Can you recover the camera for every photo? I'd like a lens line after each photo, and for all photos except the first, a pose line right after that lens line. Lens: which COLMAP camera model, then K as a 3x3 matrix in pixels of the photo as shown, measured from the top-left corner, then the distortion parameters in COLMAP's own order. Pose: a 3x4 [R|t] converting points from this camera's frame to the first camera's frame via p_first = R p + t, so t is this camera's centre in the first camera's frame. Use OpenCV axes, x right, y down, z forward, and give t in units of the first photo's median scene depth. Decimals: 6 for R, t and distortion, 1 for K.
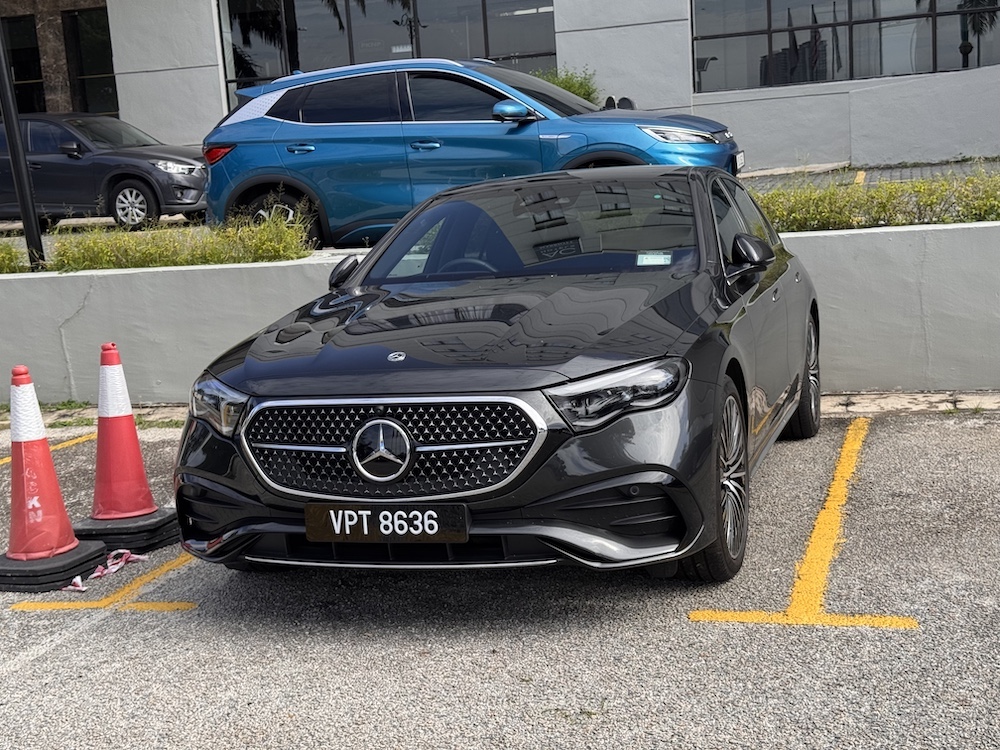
lens RADIAL K [[1405.1, 0, 500.0], [0, 1405.1, 375.0], [0, 0, 1]] dist [0.213106, -0.460824]
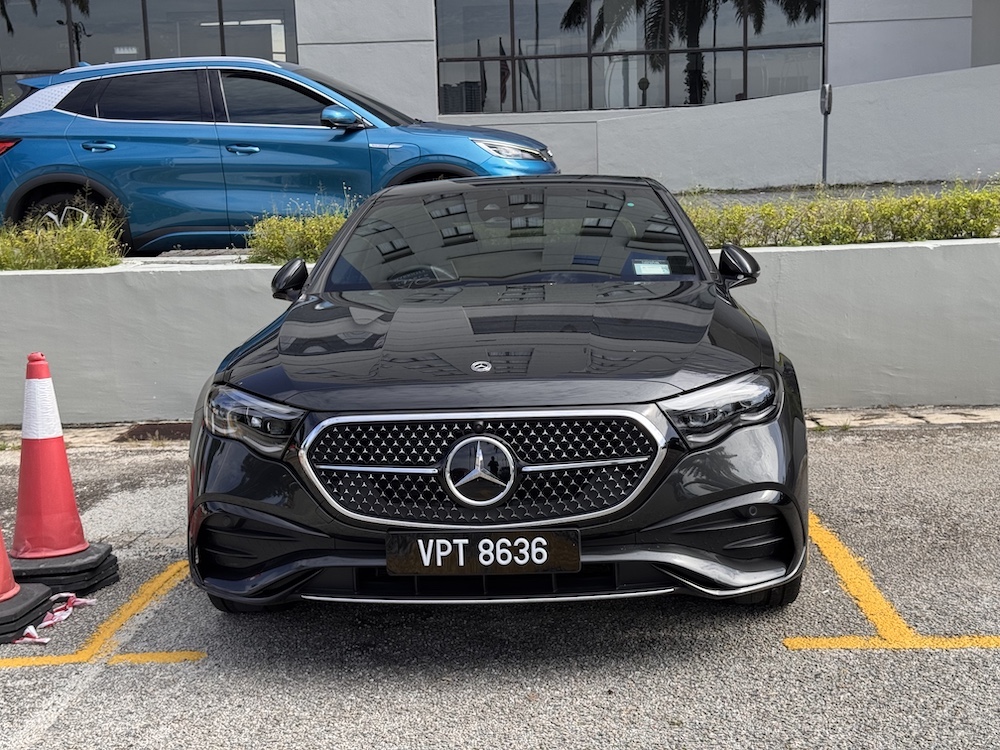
lens RADIAL K [[1405.1, 0, 500.0], [0, 1405.1, 375.0], [0, 0, 1]] dist [0.213106, -0.460824]
pose [[0.971685, 0.003227, 0.236256, -0.268041], [0.000777, 0.999858, -0.016854, 0.007356], [-0.236277, 0.016561, 0.971545, 0.122872]]
